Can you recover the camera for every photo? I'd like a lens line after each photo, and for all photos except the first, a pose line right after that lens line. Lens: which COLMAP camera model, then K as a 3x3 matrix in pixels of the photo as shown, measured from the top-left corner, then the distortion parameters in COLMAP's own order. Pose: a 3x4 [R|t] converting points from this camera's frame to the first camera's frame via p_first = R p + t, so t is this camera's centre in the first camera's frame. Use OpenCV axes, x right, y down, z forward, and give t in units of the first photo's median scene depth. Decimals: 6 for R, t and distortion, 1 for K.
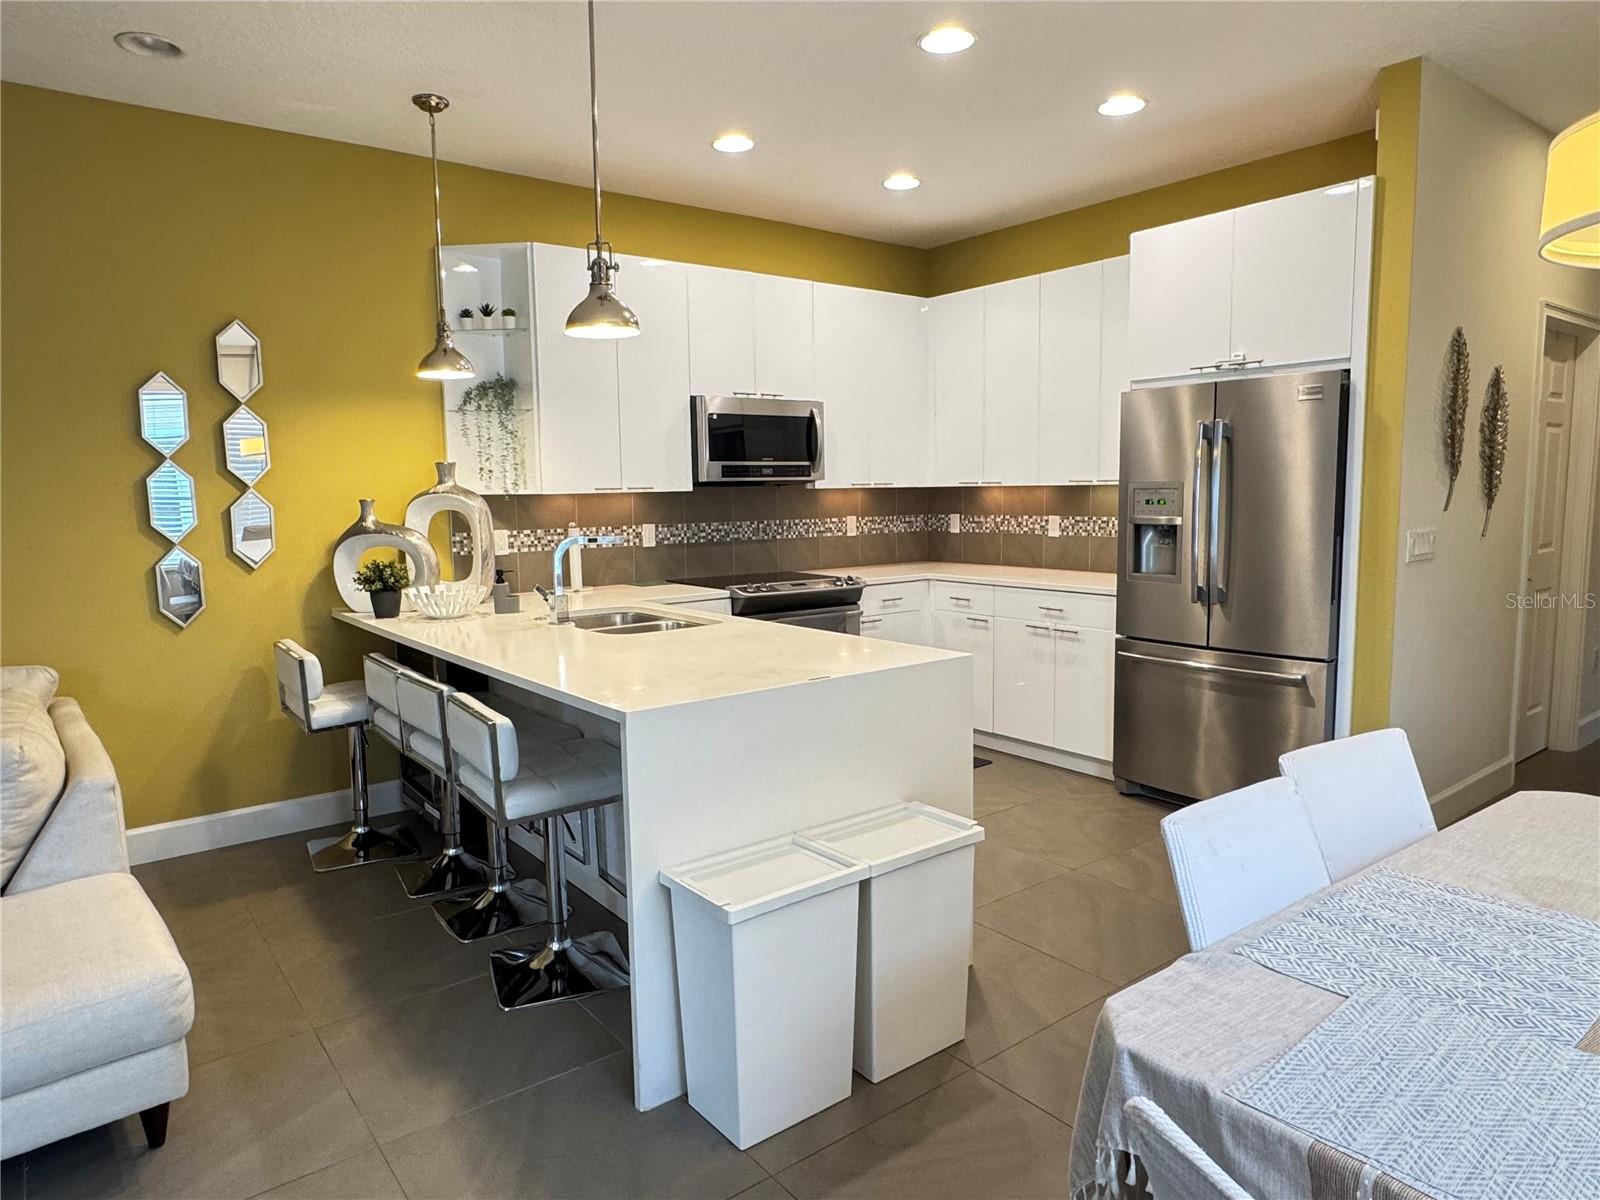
lens RADIAL K [[994.1, 0, 793.5], [0, 994.1, 600.2], [0, 0, 1]] dist [-0.000215, -0.000582]
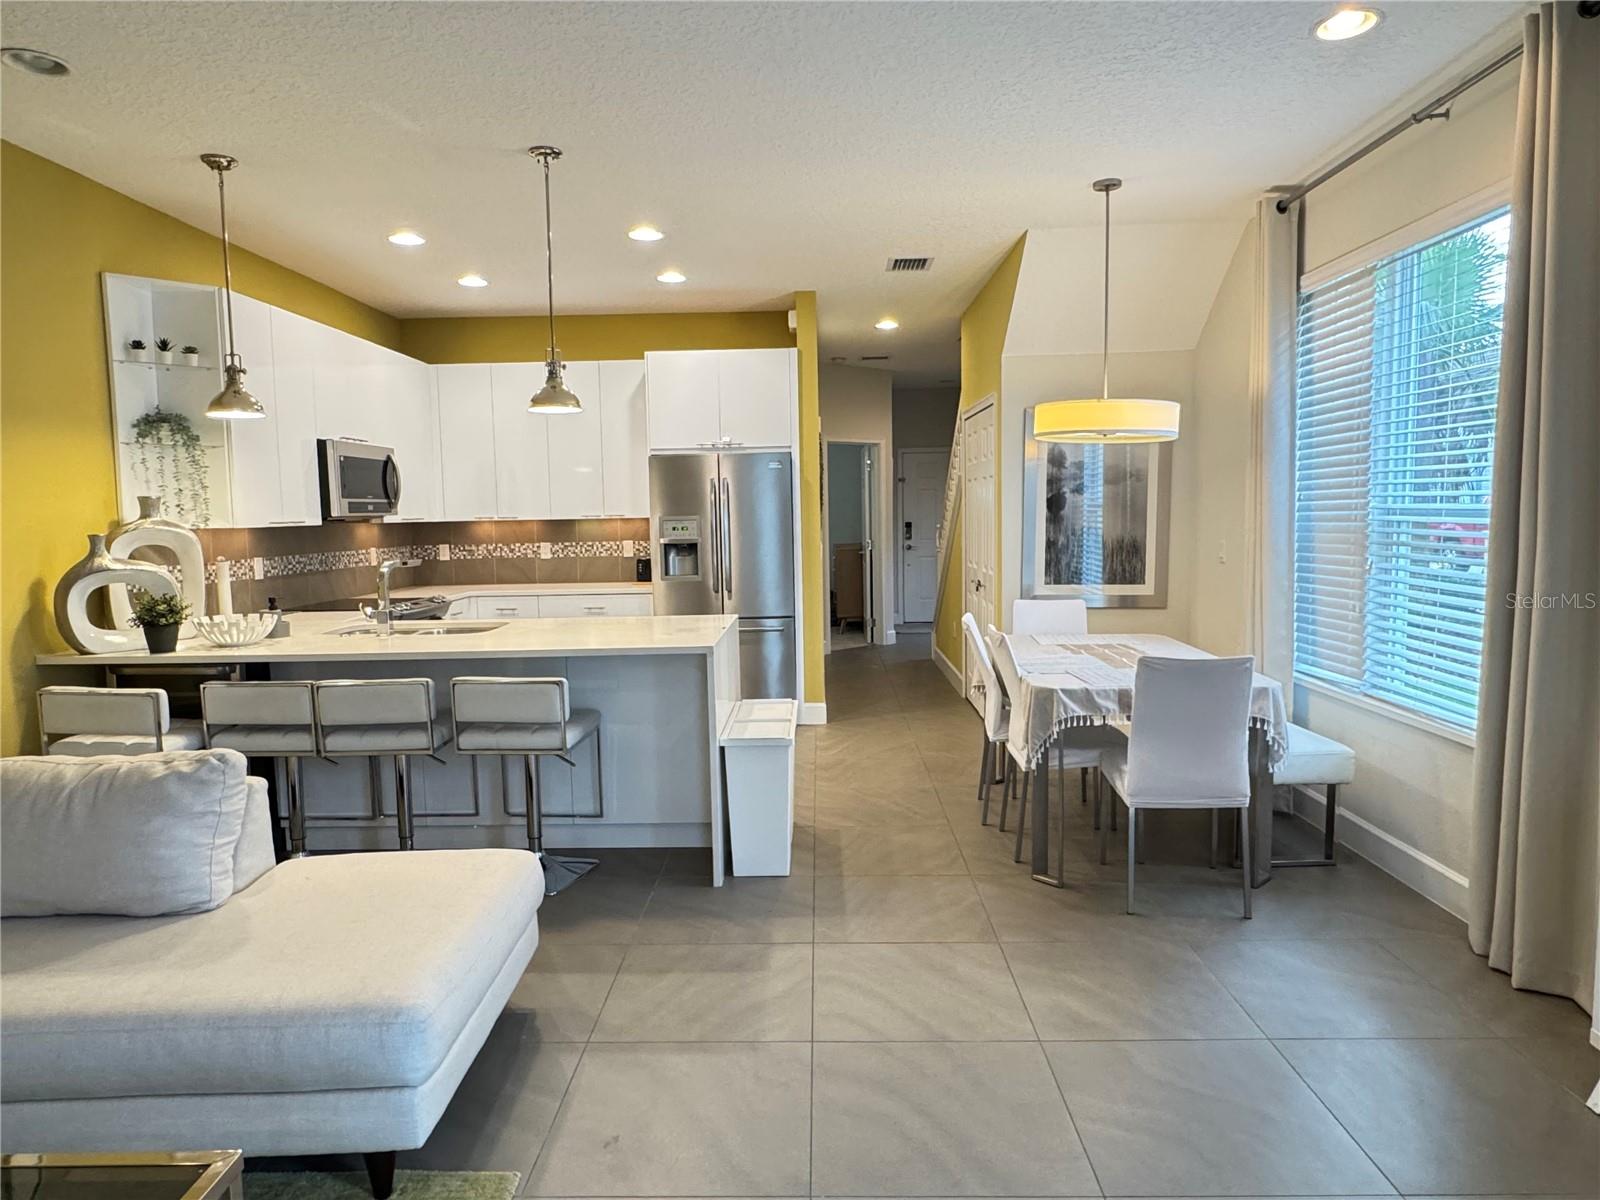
lens RADIAL K [[994.1, 0, 793.5], [0, 994.1, 600.2], [0, 0, 1]] dist [-0.000215, -0.000582]
pose [[0.632538, -0.066082, 0.771706, -0.605380], [0.097269, 0.995243, 0.005497, 0.016791], [-0.768398, 0.071586, 0.635956, -0.088690]]
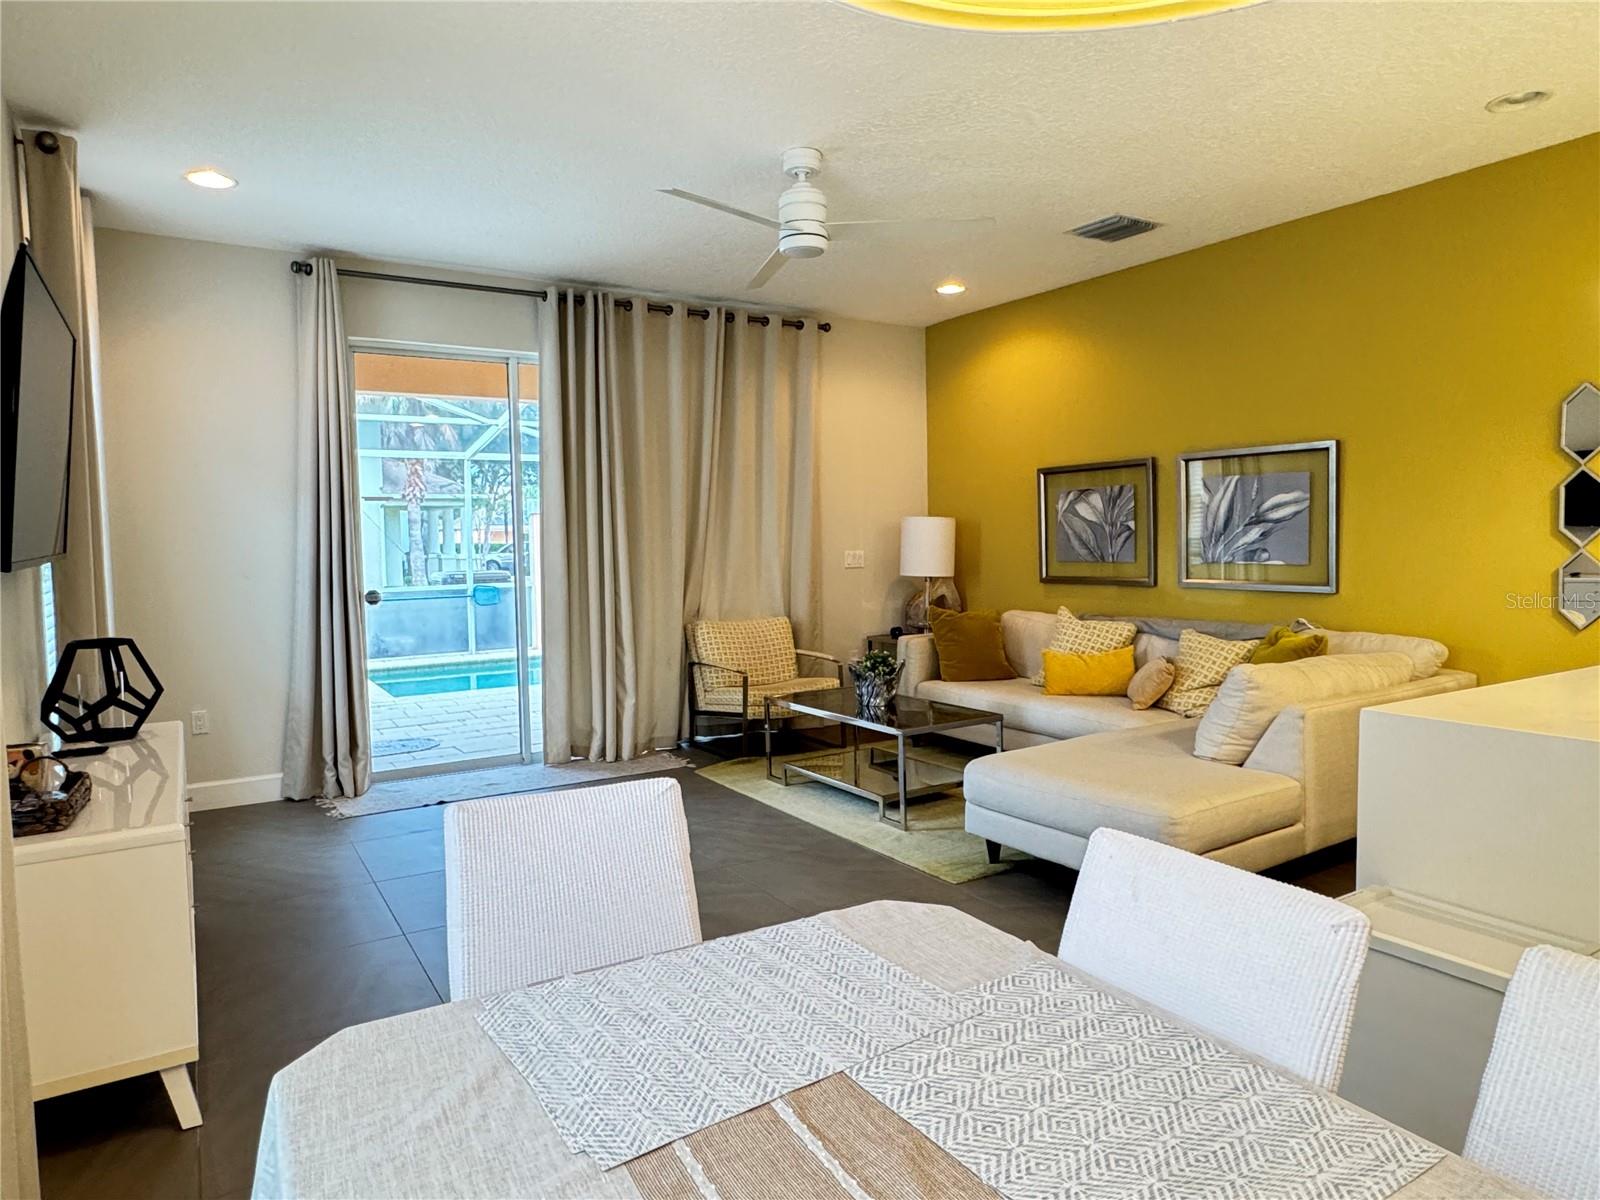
lens RADIAL K [[994.1, 0, 793.5], [0, 994.1, 600.2], [0, 0, 1]] dist [-0.000215, -0.000582]
pose [[-0.103243, 0.083553, -0.991141, 0.385168], [-0.092735, 0.991317, 0.093228, -0.017008], [0.990324, 0.101539, -0.094599, 0.226940]]
